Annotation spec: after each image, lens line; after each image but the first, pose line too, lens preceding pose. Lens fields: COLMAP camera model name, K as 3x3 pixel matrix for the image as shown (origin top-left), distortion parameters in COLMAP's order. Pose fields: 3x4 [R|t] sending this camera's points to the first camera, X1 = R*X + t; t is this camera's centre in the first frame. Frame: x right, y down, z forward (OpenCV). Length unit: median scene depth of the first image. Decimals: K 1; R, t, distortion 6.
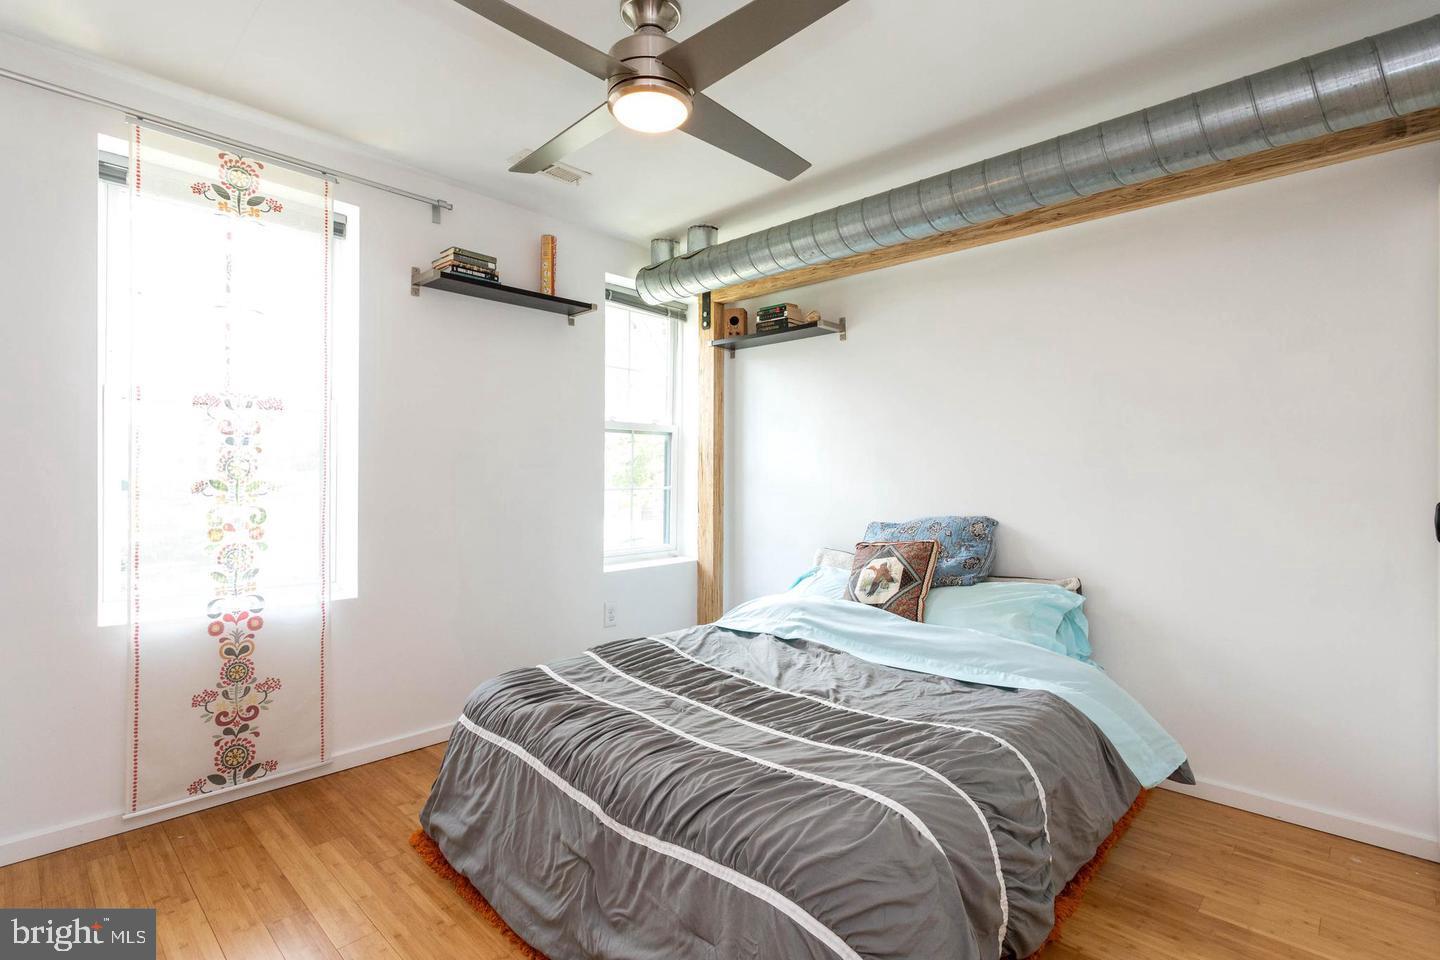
lens RADIAL K [[682.5, 0, 721.7], [0, 682.5, 476.6], [0, 0, 1]] dist [-0.002921, 0.001158]
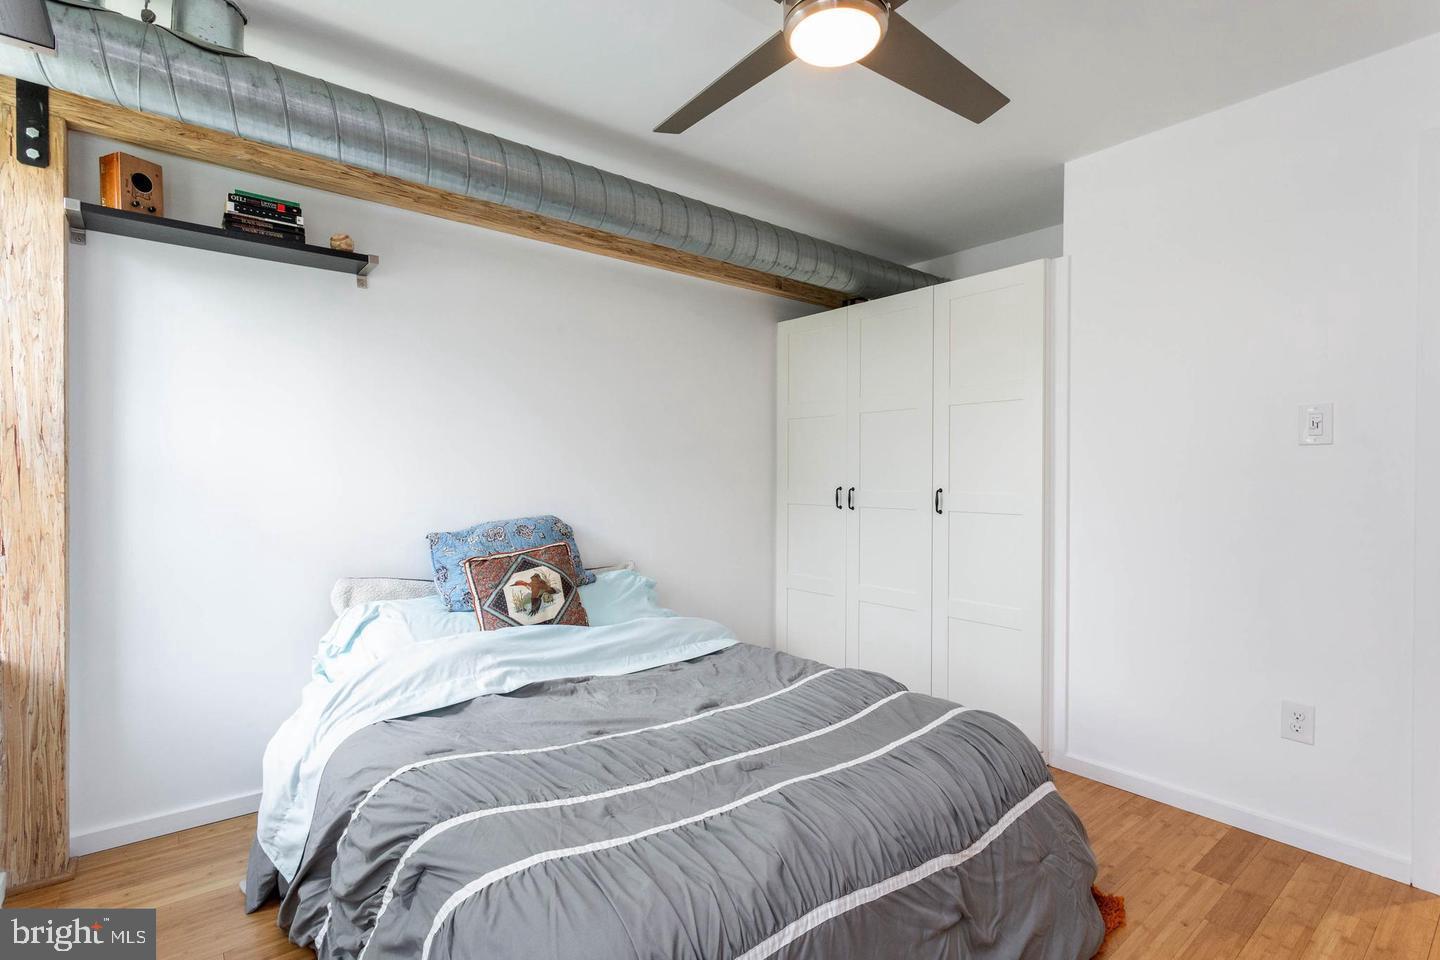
lens RADIAL K [[682.5, 0, 721.3], [0, 682.5, 484.5], [0, 0, 1]] dist [-0.002921, 0.001158]
pose [[0.140128, -0.019346, 0.989944, -0.604665], [-0.009074, 0.999742, 0.020822, -0.010822], [-0.990092, -0.011901, 0.139917, 0.642823]]
